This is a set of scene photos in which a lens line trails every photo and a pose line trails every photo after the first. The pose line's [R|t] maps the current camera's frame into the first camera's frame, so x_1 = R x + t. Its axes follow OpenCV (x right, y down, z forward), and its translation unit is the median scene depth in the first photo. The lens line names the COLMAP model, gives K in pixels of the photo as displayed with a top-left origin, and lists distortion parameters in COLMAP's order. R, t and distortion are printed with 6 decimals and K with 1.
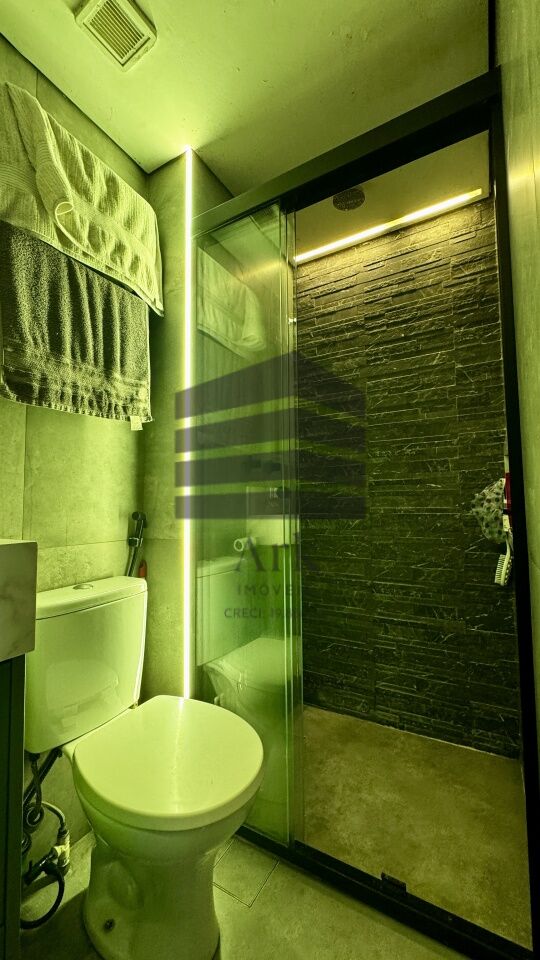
lens RADIAL K [[382.7, 0, 272.7], [0, 382.7, 479.3], [0, 0, 1]] dist [-0.001857, 0.000557]
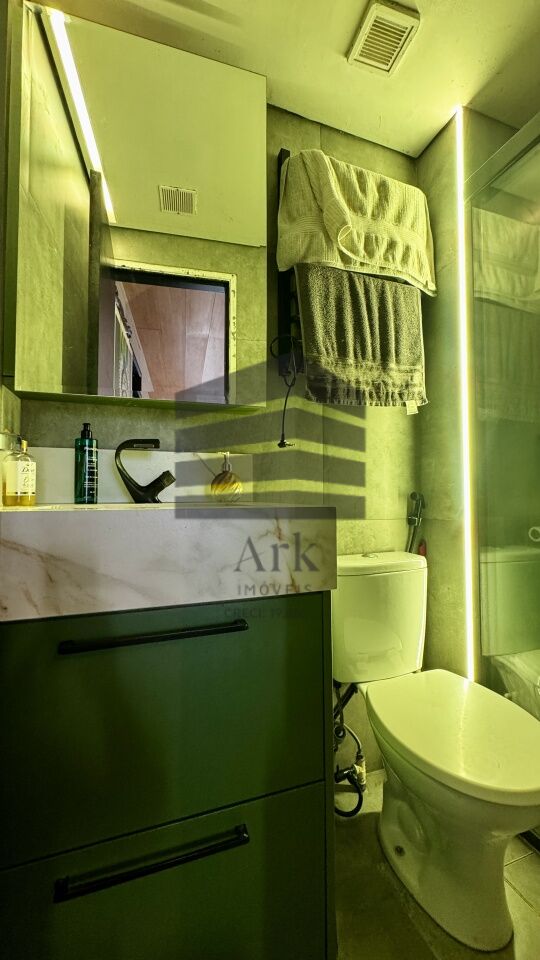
lens RADIAL K [[382.7, 0, 271.1], [0, 382.7, 479.1], [0, 0, 1]] dist [-0.001857, 0.000557]
pose [[0.762081, -0.015235, -0.647302, 0.025765], [0.035853, 0.999182, 0.018693, 0.016618], [0.646488, -0.037453, 0.762004, -0.056674]]
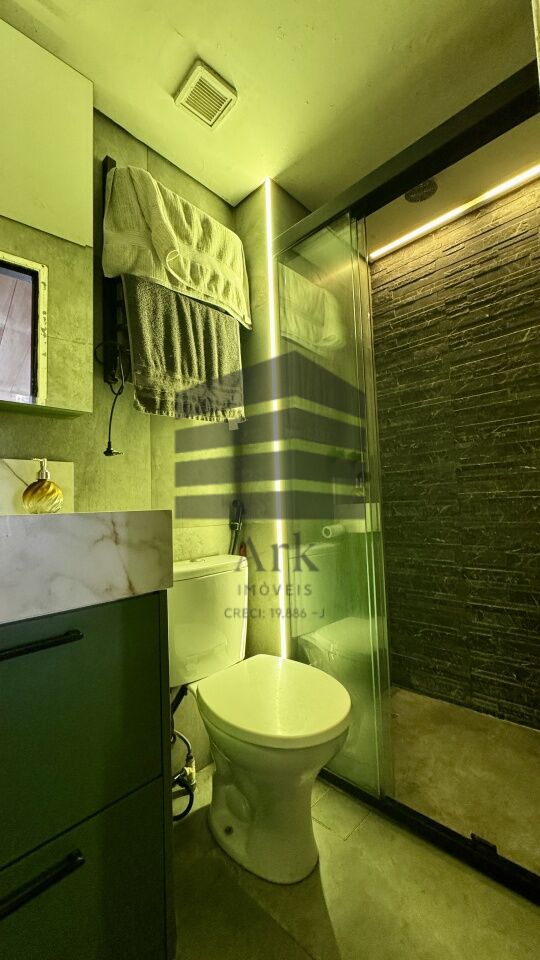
lens RADIAL K [[382.7, 0, 271.8], [0, 382.7, 479.1], [0, 0, 1]] dist [-0.001857, 0.000557]
pose [[0.970828, -0.038045, -0.236738, 0.030824], [0.038652, 0.999251, -0.002077, 0.030711], [0.236640, -0.007134, 0.971571, -0.116504]]
